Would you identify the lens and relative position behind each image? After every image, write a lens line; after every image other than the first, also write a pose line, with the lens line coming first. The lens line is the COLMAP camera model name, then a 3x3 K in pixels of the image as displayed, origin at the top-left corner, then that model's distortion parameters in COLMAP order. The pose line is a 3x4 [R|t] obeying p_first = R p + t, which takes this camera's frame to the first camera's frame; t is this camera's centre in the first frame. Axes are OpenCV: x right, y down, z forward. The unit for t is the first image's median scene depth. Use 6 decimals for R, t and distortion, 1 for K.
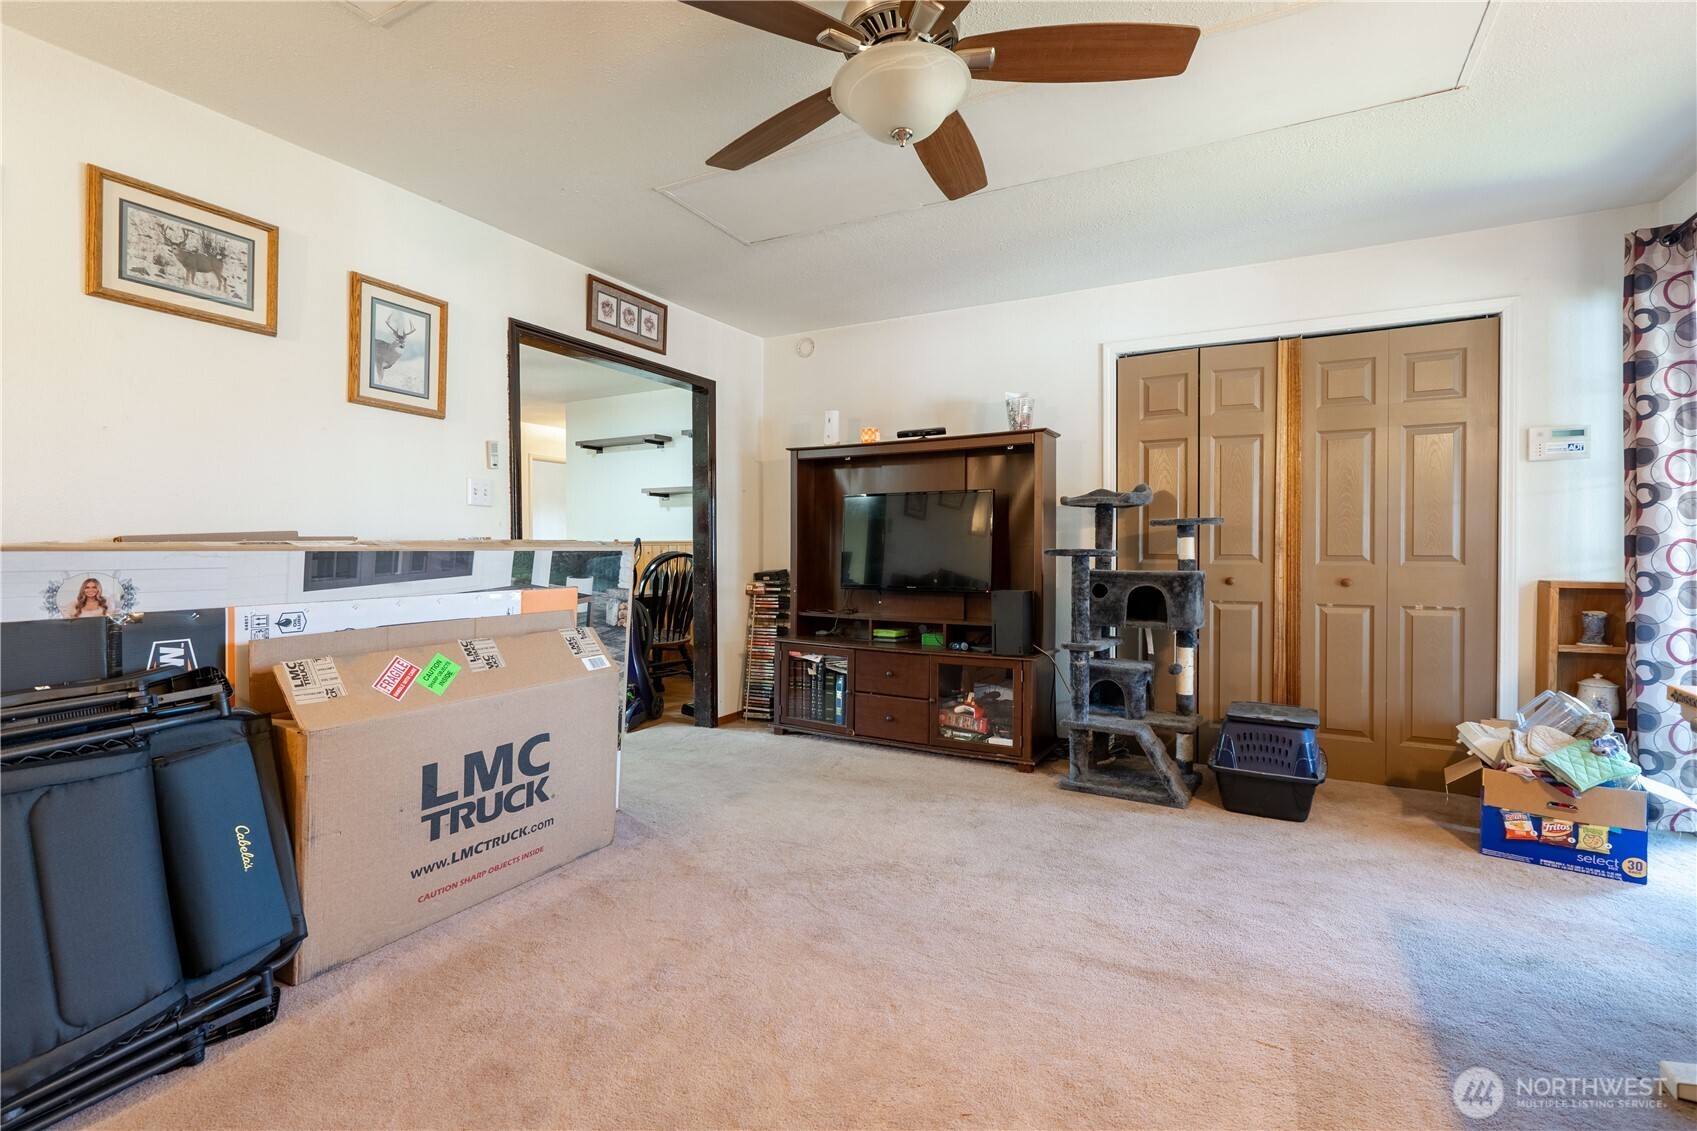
lens RADIAL K [[764.2, 0, 855.2], [0, 764.2, 563.9], [0, 0, 1]] dist [-0.008269, 0.002756]
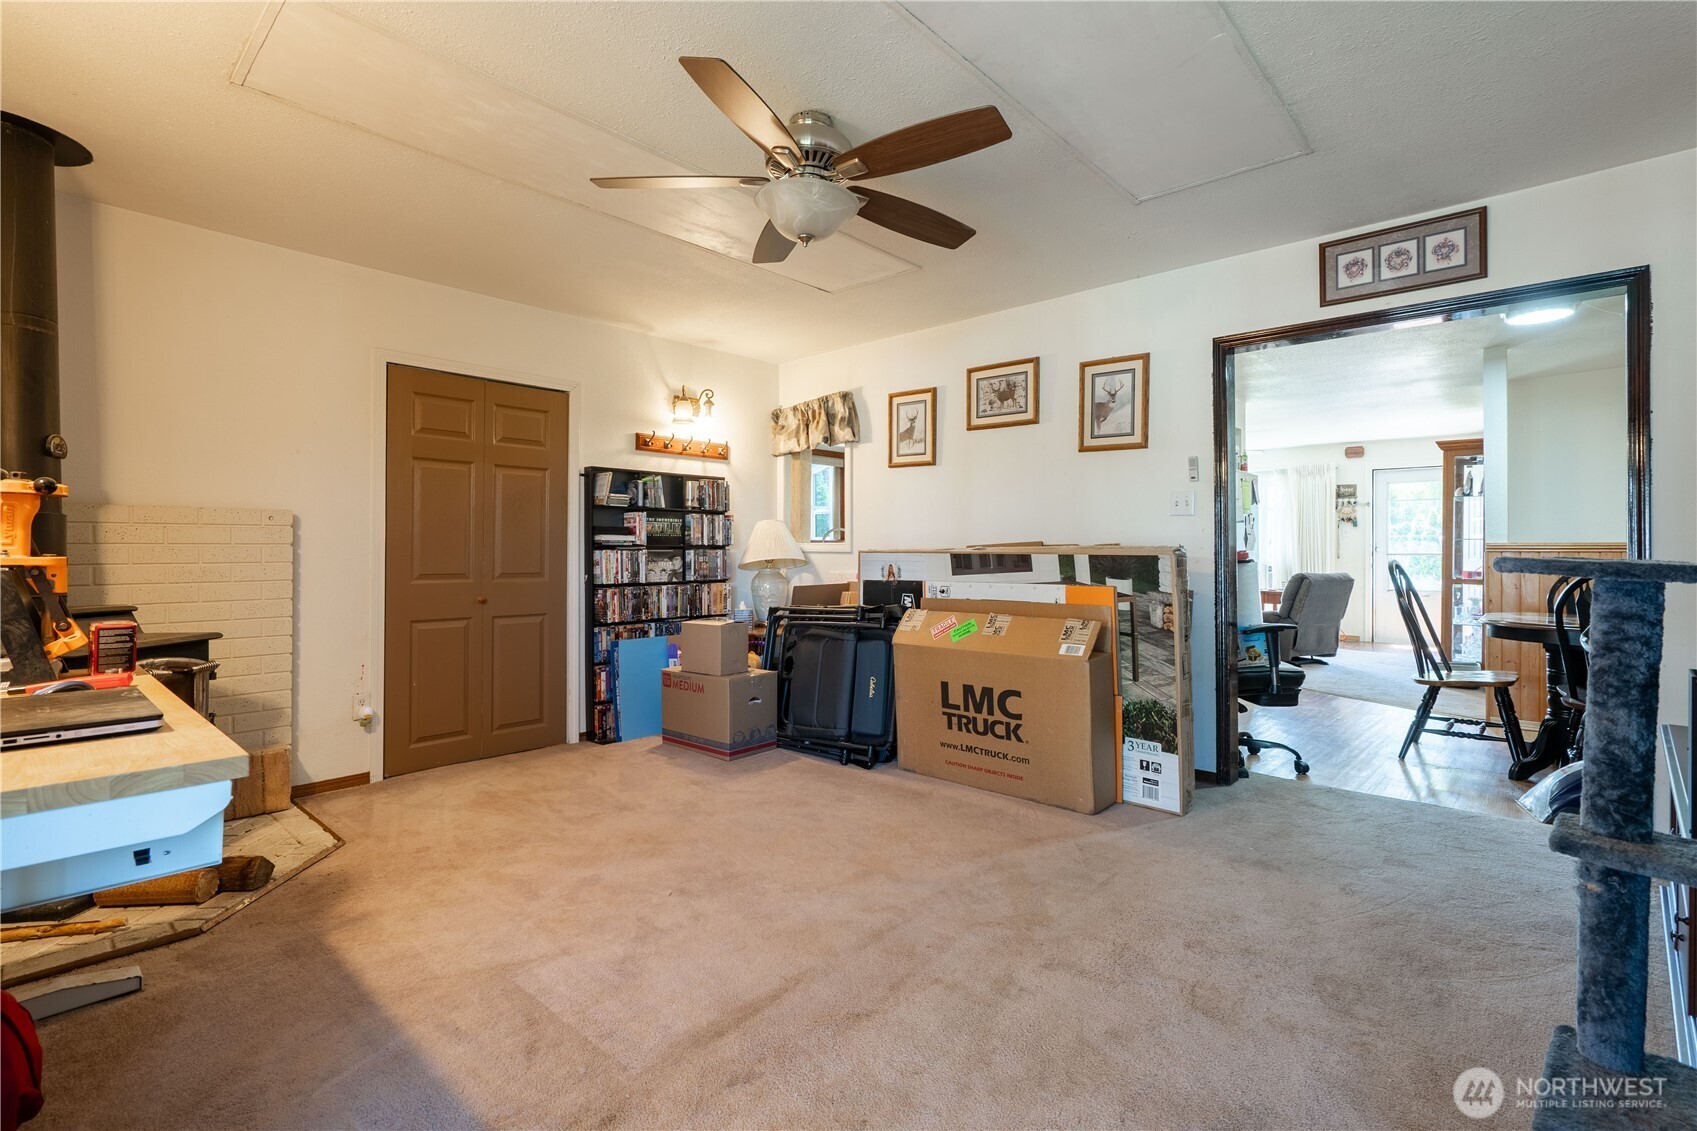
lens RADIAL K [[801.8, 0, 849.9], [0, 801.8, 547.0], [0, 0, 1]] dist [-0.003448, 0.000696]
pose [[-0.254152, -0.004519, -0.967154, 1.016111], [-0.021781, 0.999762, 0.001052, -0.024591], [0.966919, 0.021333, -0.254190, 1.053994]]
